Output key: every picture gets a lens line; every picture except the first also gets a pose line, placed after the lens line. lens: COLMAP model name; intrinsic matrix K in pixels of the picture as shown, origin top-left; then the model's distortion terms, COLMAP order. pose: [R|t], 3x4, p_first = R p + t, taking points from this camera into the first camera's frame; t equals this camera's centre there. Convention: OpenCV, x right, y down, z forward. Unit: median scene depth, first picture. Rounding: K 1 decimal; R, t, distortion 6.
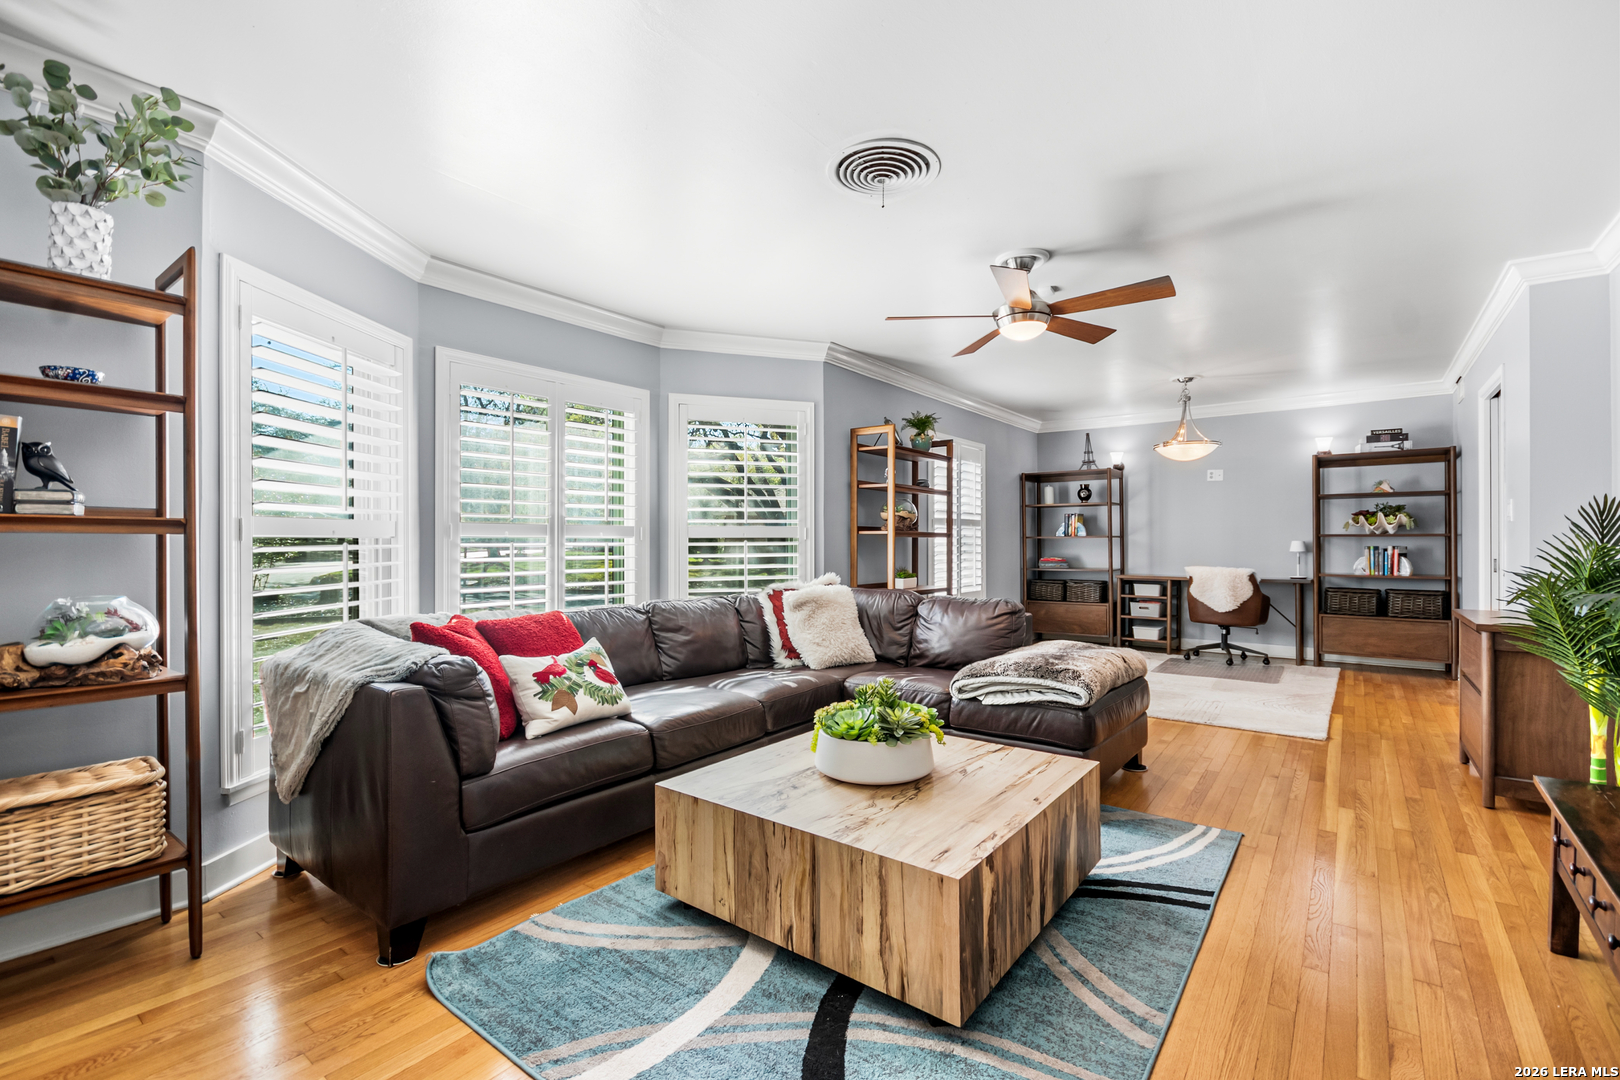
lens RADIAL K [[716.1, 0, 818.9], [0, 716.1, 538.2], [0, 0, 1]] dist [-0.001878, -0.002000]
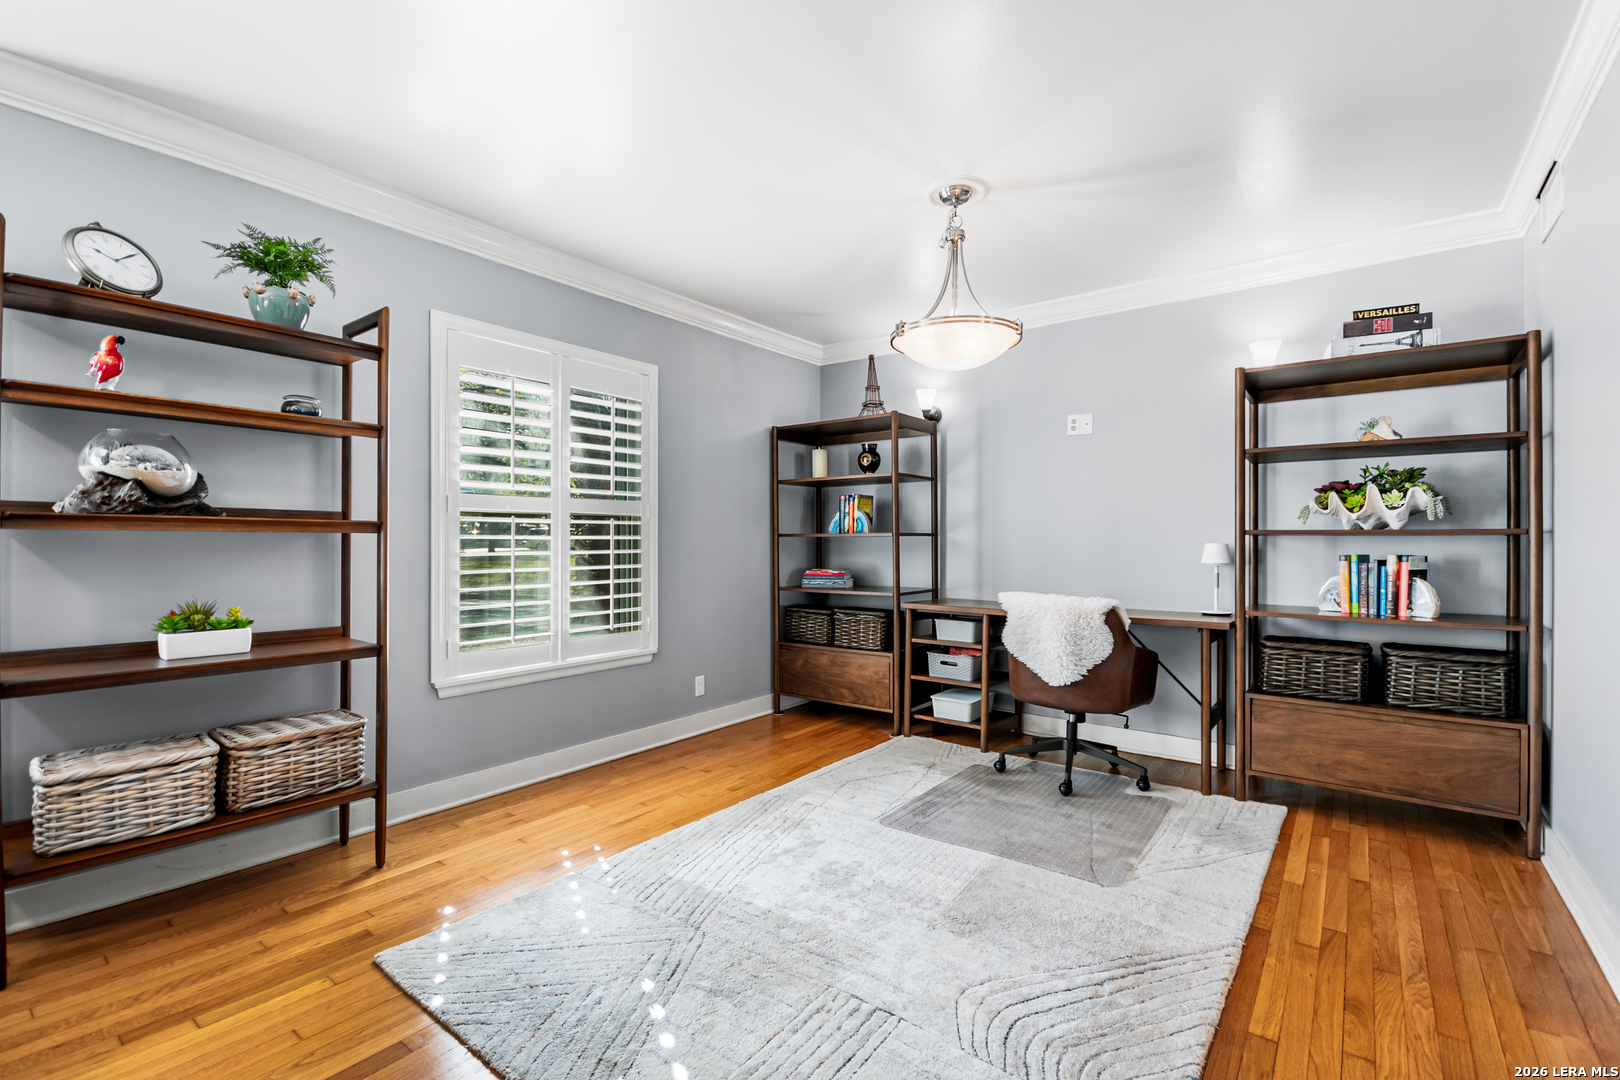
lens RADIAL K [[716.1, 0, 823.9], [0, 716.1, 538.8], [0, 0, 1]] dist [-0.001878, -0.002000]
pose [[0.999994, 0.001902, -0.003037, 0.413768], [-0.001883, 0.999978, 0.006301, -0.002088], [0.003049, -0.006296, 0.999976, 0.512379]]
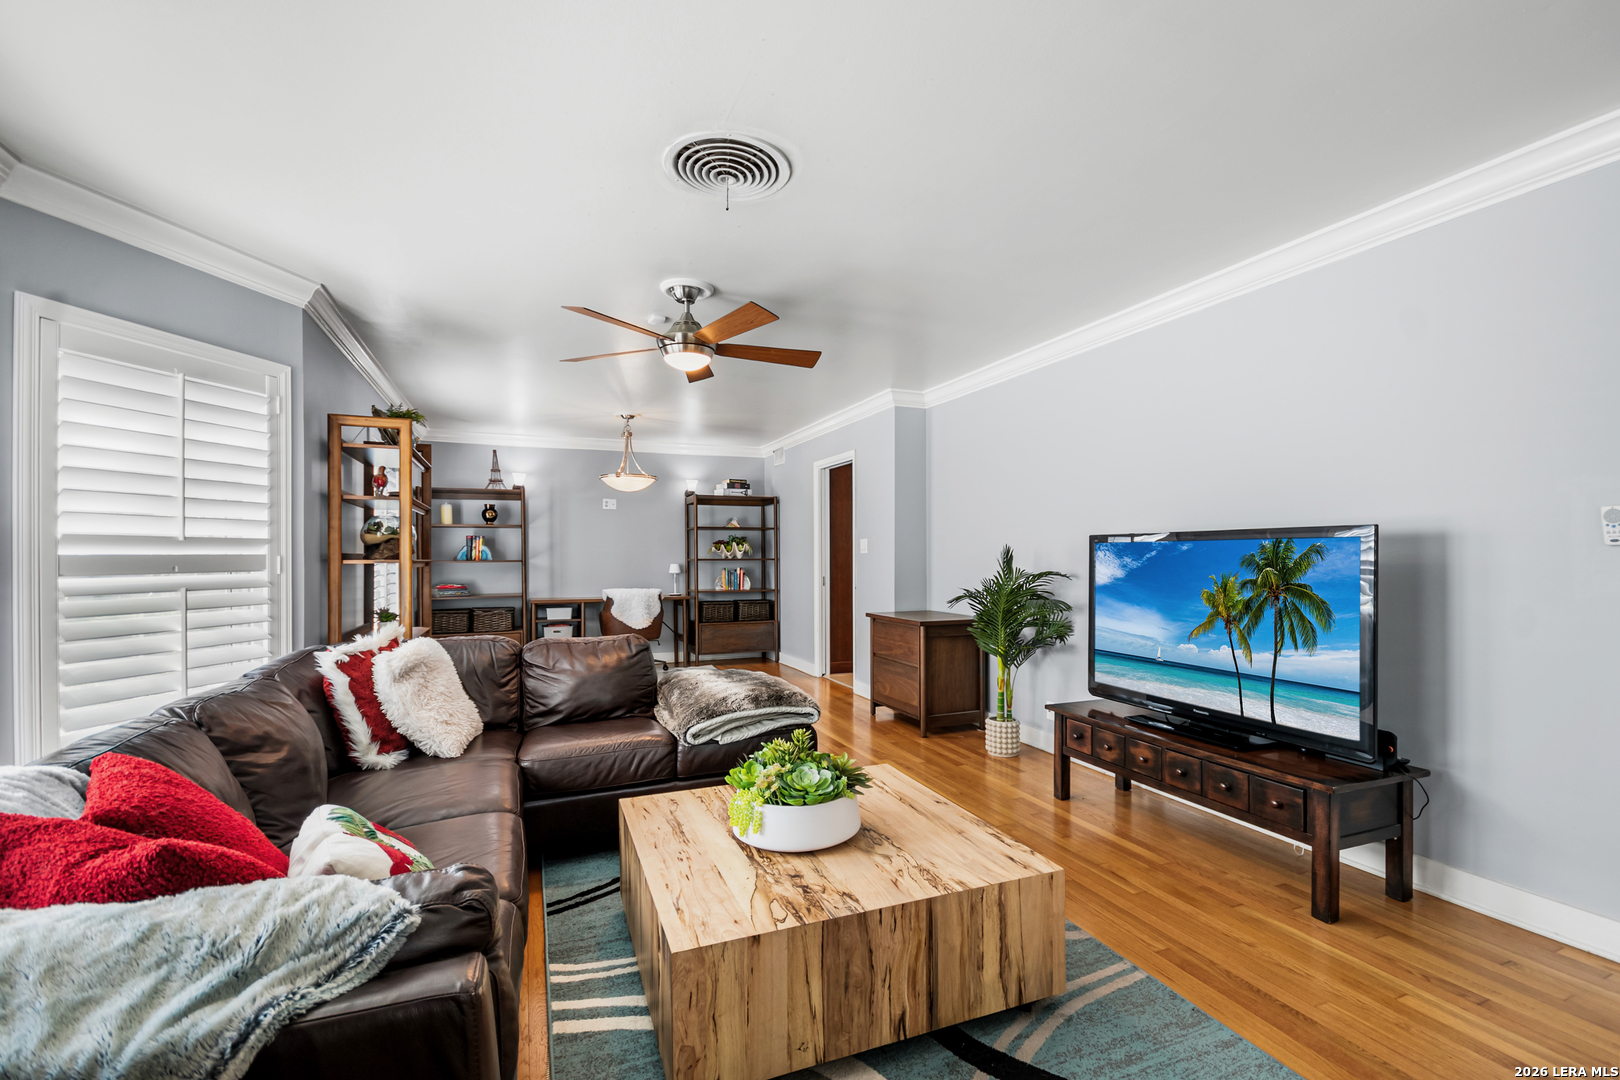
lens RADIAL K [[716.1, 0, 827.9], [0, 716.1, 553.3], [0, 0, 1]] dist [-0.001878, -0.002000]
pose [[0.499300, 0.003089, 0.866423, -0.265052], [-0.002057, 0.999995, -0.002379, -0.012590], [-0.866427, -0.000594, 0.499304, 0.189062]]
